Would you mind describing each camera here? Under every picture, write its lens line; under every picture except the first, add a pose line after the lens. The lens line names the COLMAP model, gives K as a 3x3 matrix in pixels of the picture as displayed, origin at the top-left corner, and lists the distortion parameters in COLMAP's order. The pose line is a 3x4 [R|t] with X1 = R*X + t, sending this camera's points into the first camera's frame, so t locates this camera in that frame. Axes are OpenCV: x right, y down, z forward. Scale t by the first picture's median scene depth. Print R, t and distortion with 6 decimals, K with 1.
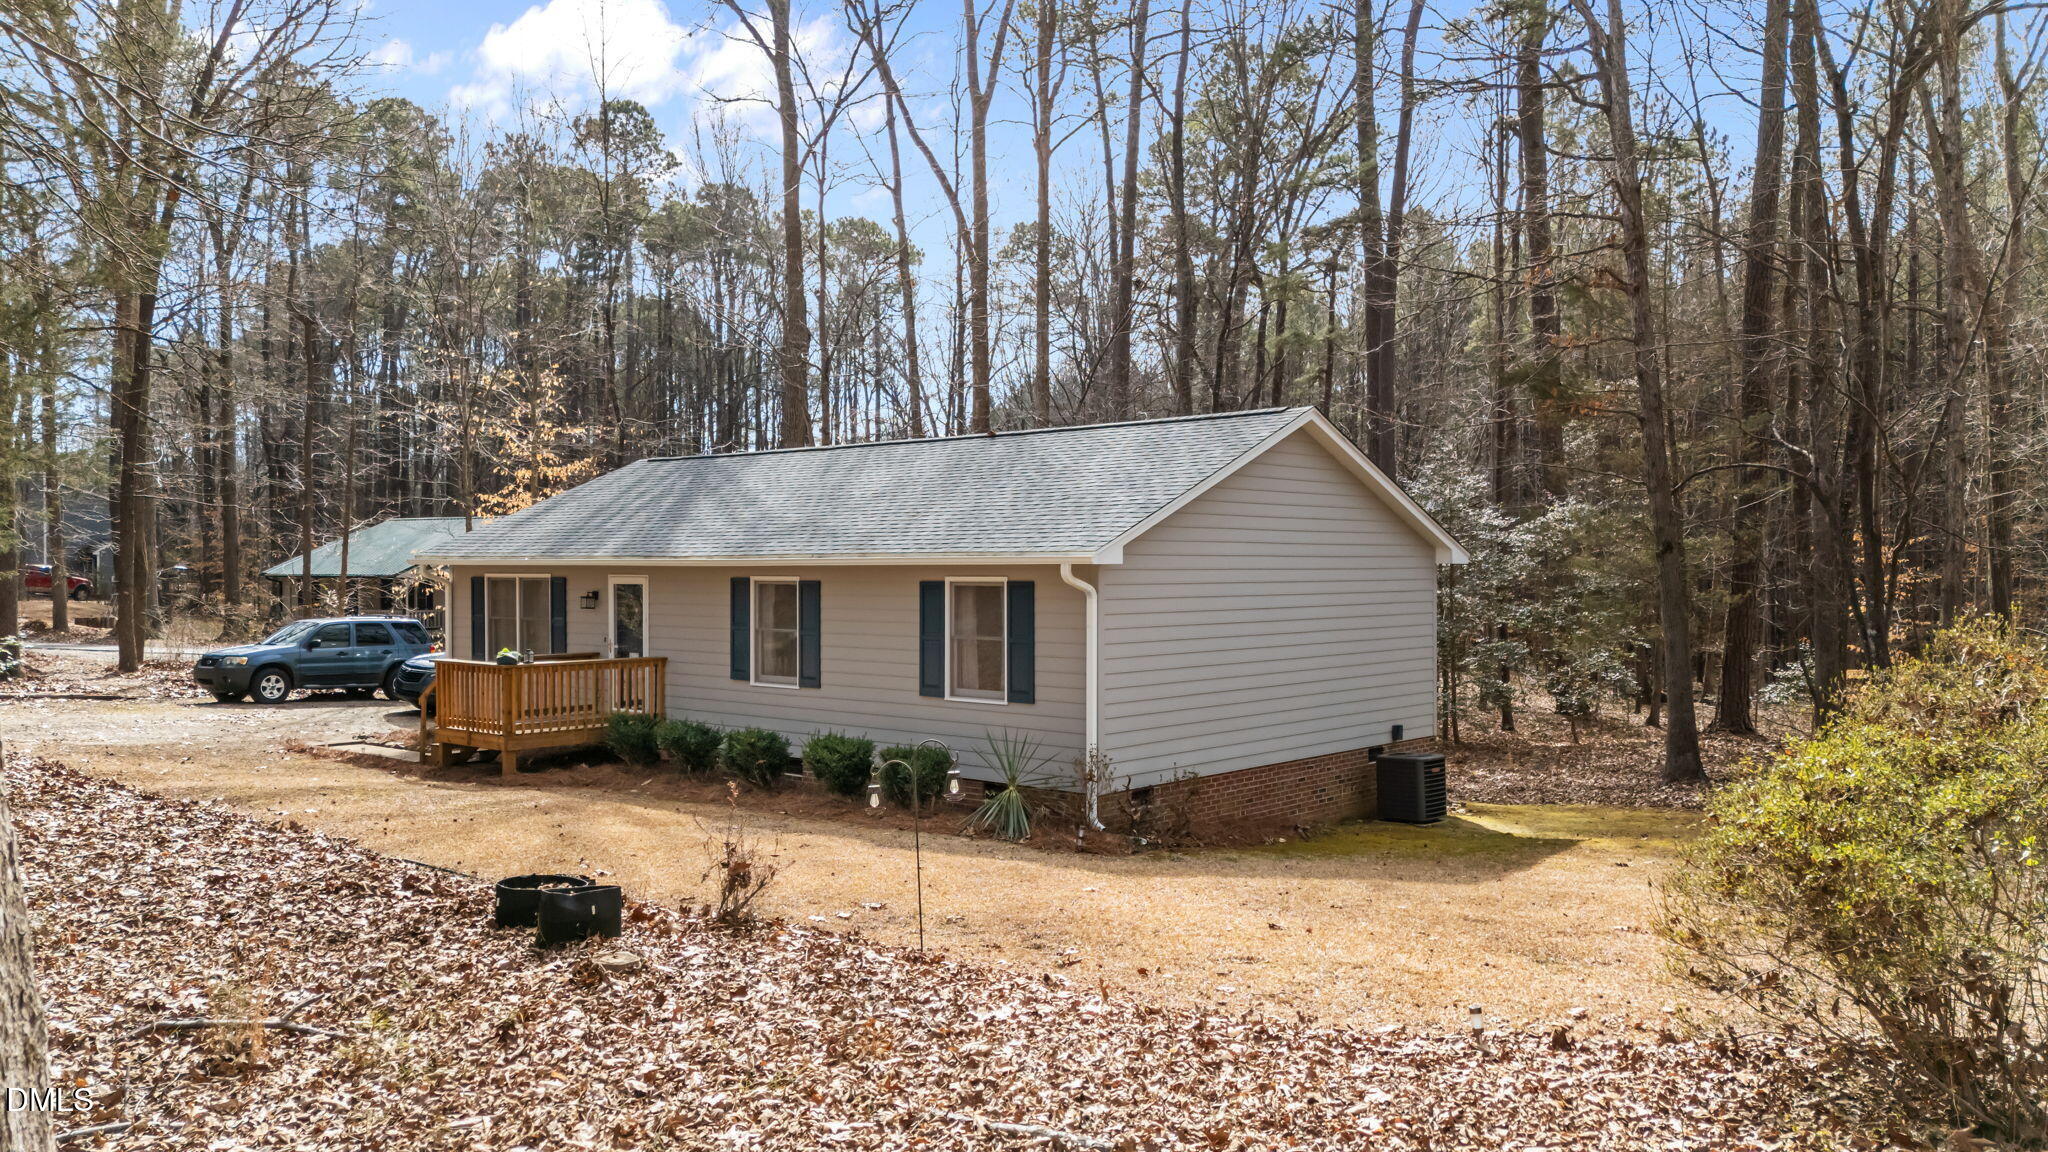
lens RADIAL K [[1509.7, 0, 1024.0], [0, 1509.7, 576.0], [0, 0, 1]] dist [0.073851, -0.063147]
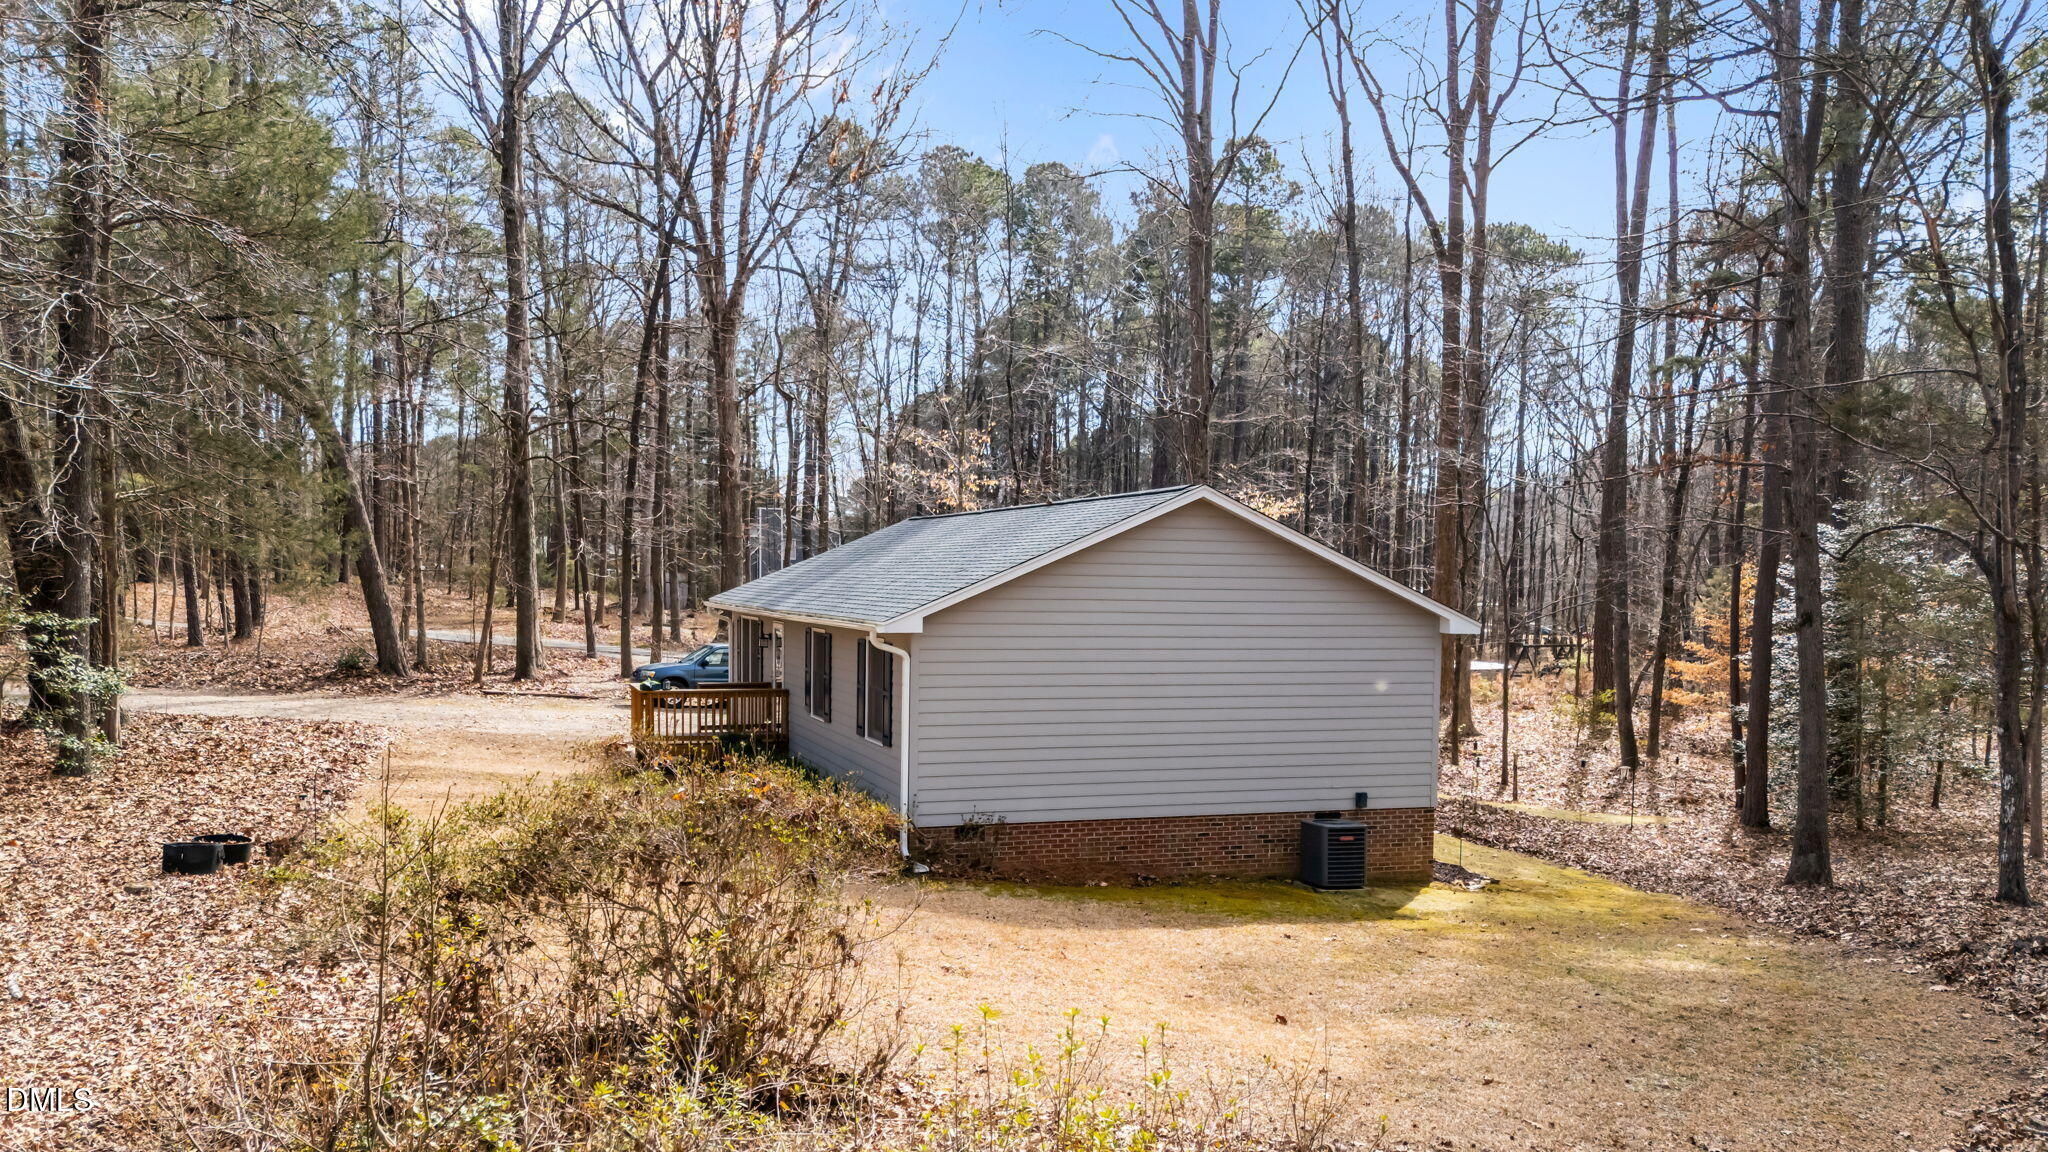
lens RADIAL K [[1509.7, 0, 1024.0], [0, 1509.7, 576.0], [0, 0, 1]] dist [0.073851, -0.063147]
pose [[0.889687, 0.023412, -0.455970, 0.531550], [-0.025499, 0.999674, 0.001575, -0.045346], [0.455858, 0.010225, 0.889994, -0.013328]]
